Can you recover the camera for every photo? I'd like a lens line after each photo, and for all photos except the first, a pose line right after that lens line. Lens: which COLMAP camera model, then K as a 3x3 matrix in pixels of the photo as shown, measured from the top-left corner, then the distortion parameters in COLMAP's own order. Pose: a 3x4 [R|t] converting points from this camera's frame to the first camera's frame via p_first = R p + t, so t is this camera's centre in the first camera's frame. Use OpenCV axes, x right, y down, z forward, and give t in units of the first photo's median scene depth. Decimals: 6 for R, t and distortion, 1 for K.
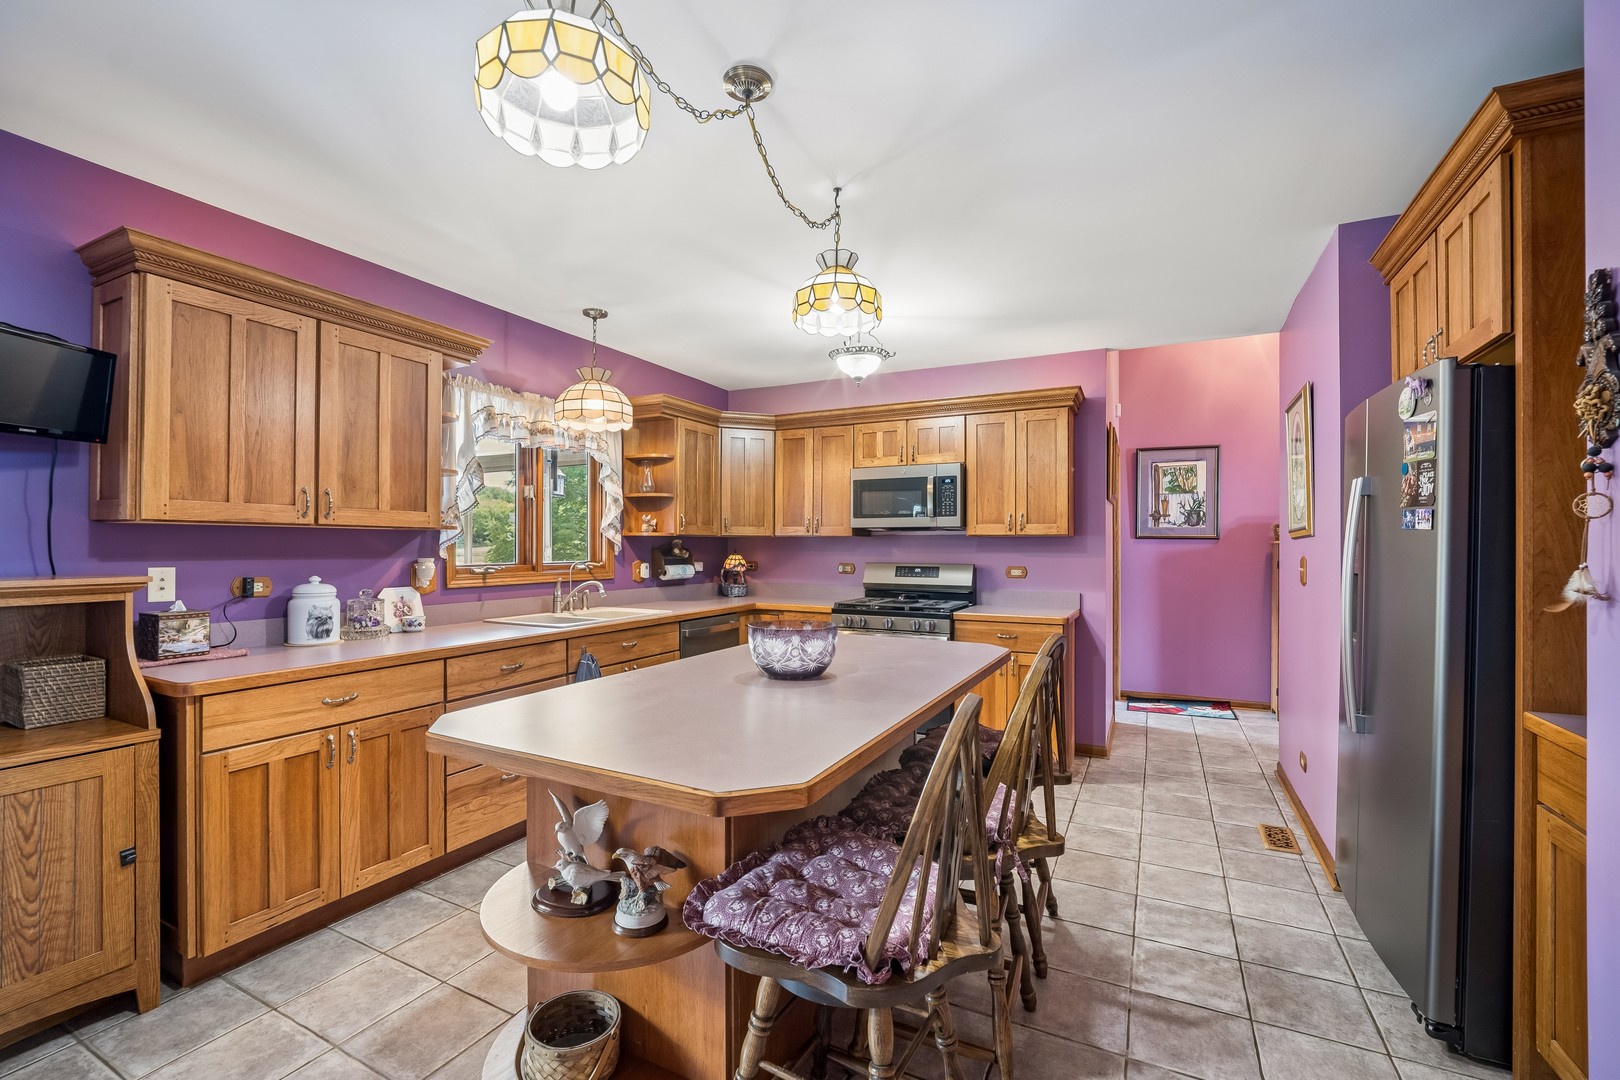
lens RADIAL K [[681.5, 0, 807.1], [0, 681.5, 545.2], [0, 0, 1]] dist [-0.011557, -0.000421]
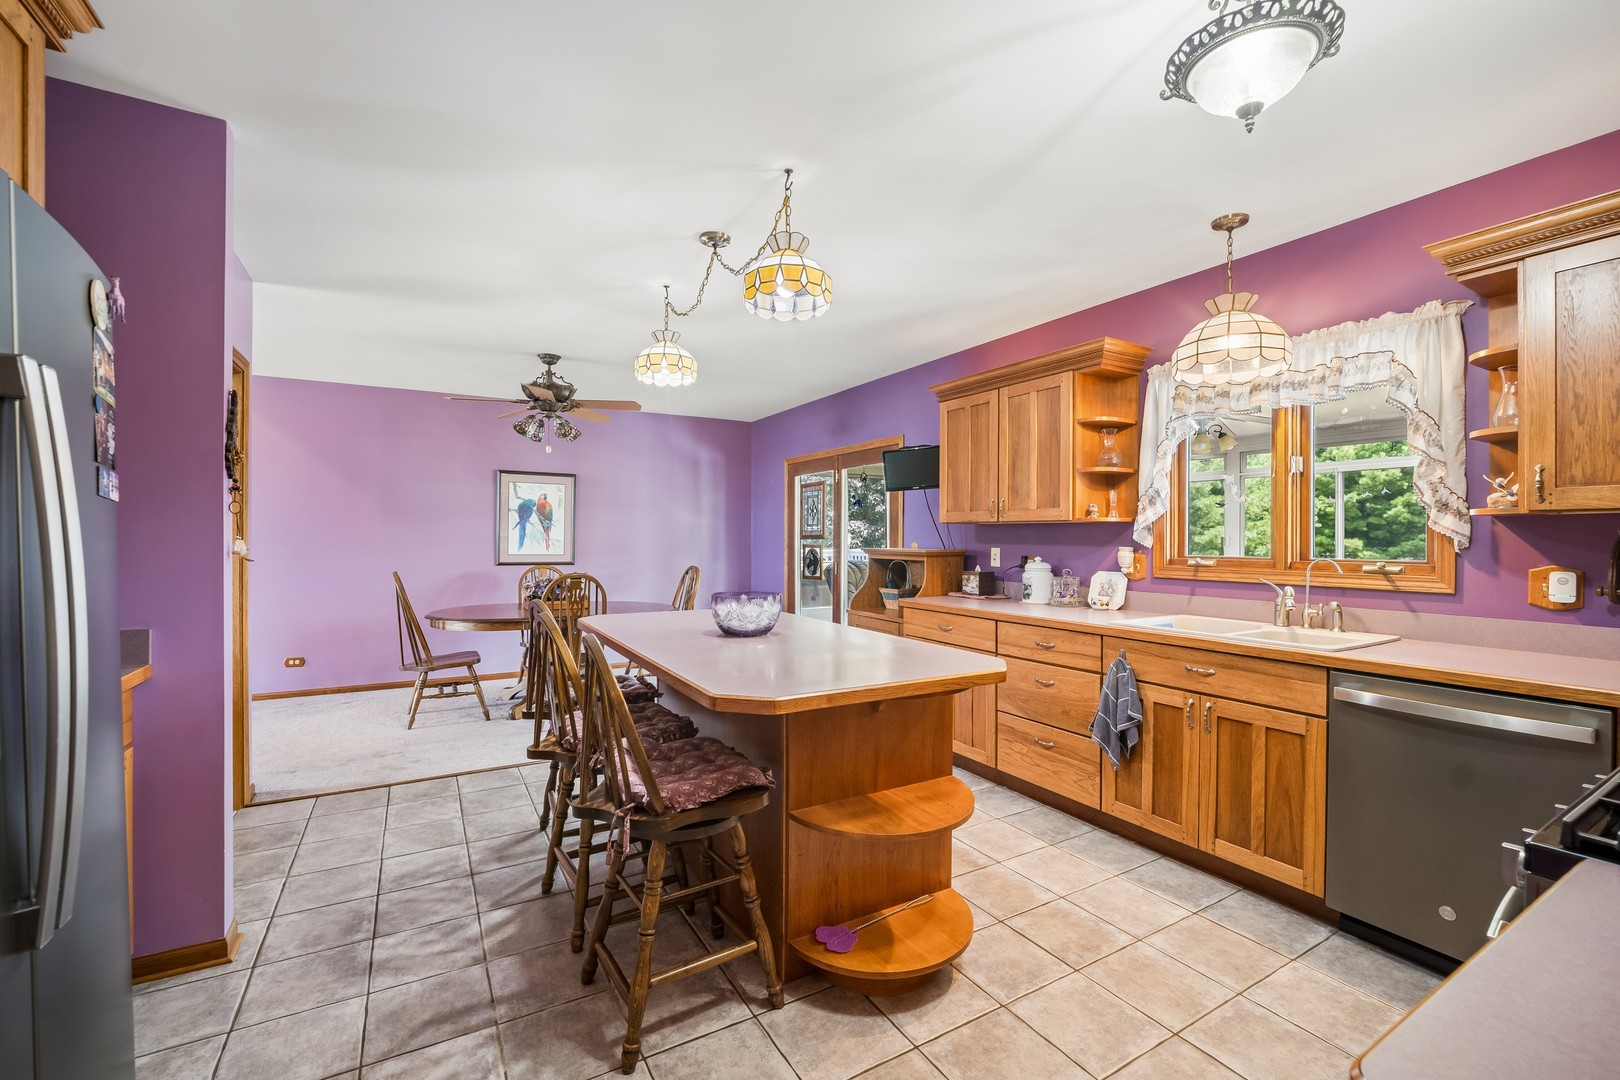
lens RADIAL K [[681.5, 0, 809.0], [0, 681.5, 539.9], [0, 0, 1]] dist [-0.011557, -0.000421]
pose [[-0.541467, -0.000504, -0.840722, 0.479593], [-0.004127, 0.999989, 0.002059, 0.005960], [0.840712, 0.004585, -0.541464, 0.871245]]
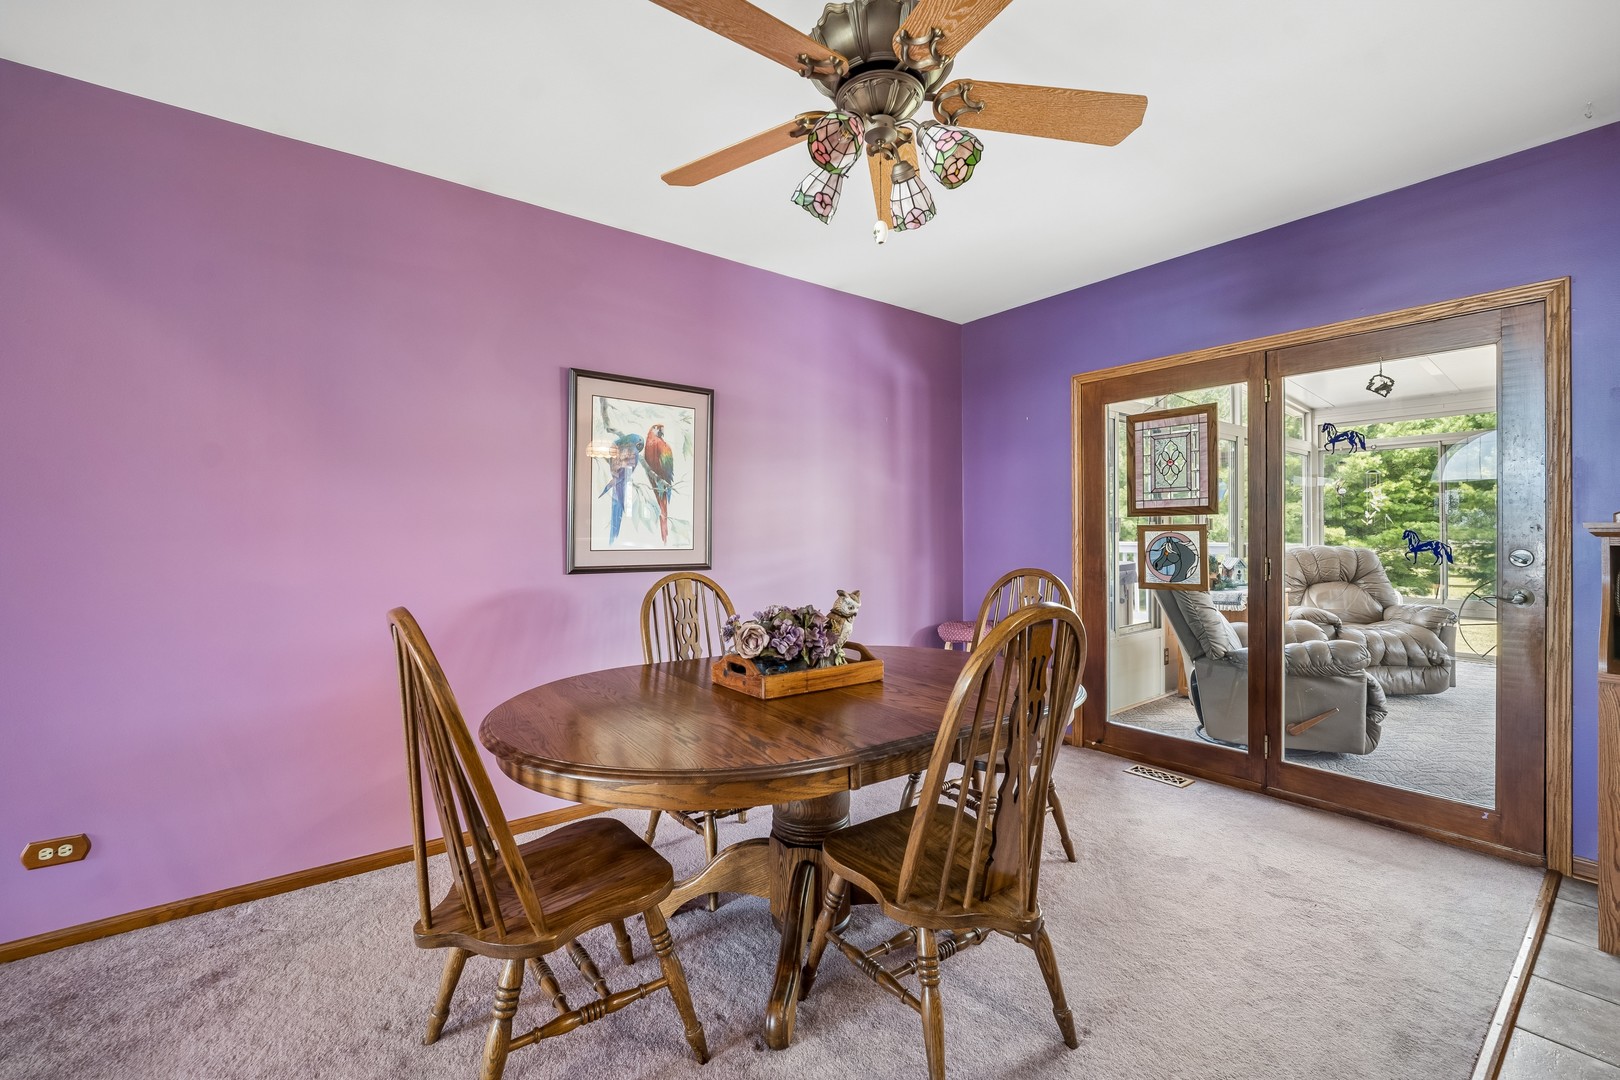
lens RADIAL K [[681.5, 0, 814.3], [0, 681.5, 531.4], [0, 0, 1]] dist [-0.011557, -0.000421]
pose [[-0.429308, -0.001070, -0.903158, 0.443872], [0.002723, 0.999993, -0.002479, 0.008044], [0.903154, -0.003523, -0.429302, 0.787060]]
